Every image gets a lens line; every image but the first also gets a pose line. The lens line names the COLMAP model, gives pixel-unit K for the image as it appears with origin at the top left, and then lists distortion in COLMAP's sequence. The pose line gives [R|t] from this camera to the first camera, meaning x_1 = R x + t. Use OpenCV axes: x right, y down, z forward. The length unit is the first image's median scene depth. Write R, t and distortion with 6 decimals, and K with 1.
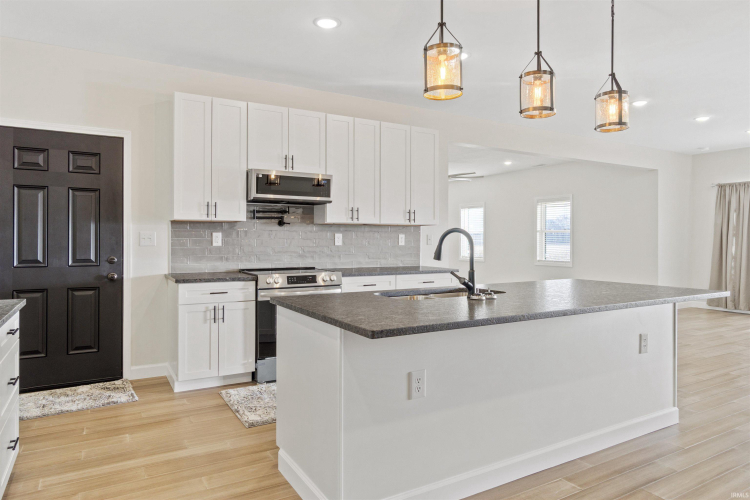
lens RADIAL K [[477.4, 0, 373.0], [0, 477.4, 248.0], [0, 0, 1]] dist [-0.001396, -0.000022]
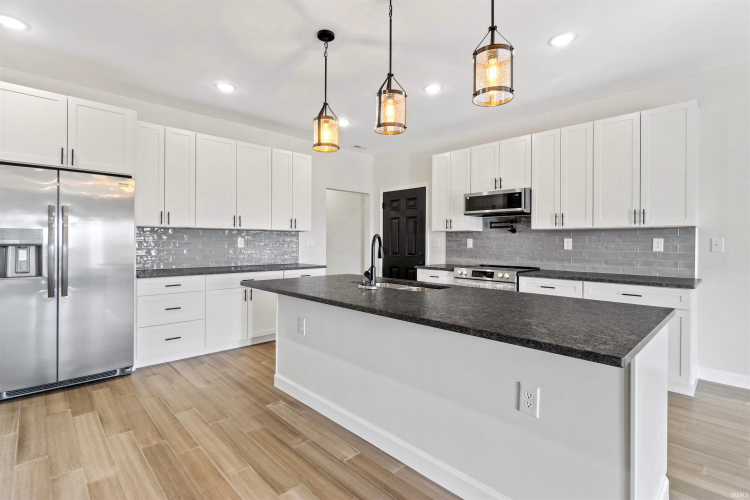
lens RADIAL K [[357.8, 0, 375.9], [0, 357.8, 242.4], [0, 0, 1]] dist [-0.002080, -0.000180]
pose [[0.248505, -0.000714, -0.968630, 0.655805], [-0.024075, 0.999686, -0.006913, -0.006433], [0.968332, 0.025037, 0.248409, 0.433576]]
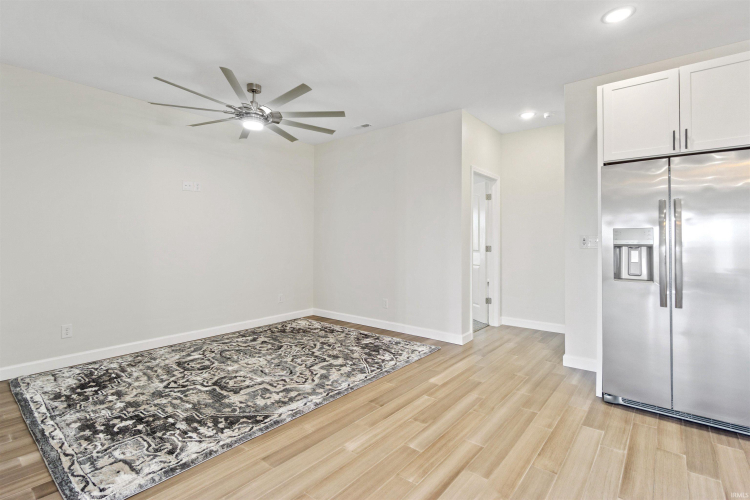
lens RADIAL K [[357.8, 0, 373.1], [0, 357.8, 233.7], [0, 0, 1]] dist [-0.002080, -0.000180]
pose [[-0.932350, -0.003207, -0.361543, 0.512193], [-0.005723, 0.999966, 0.005888, -0.011978], [0.361512, 0.007559, -0.932337, 0.383563]]
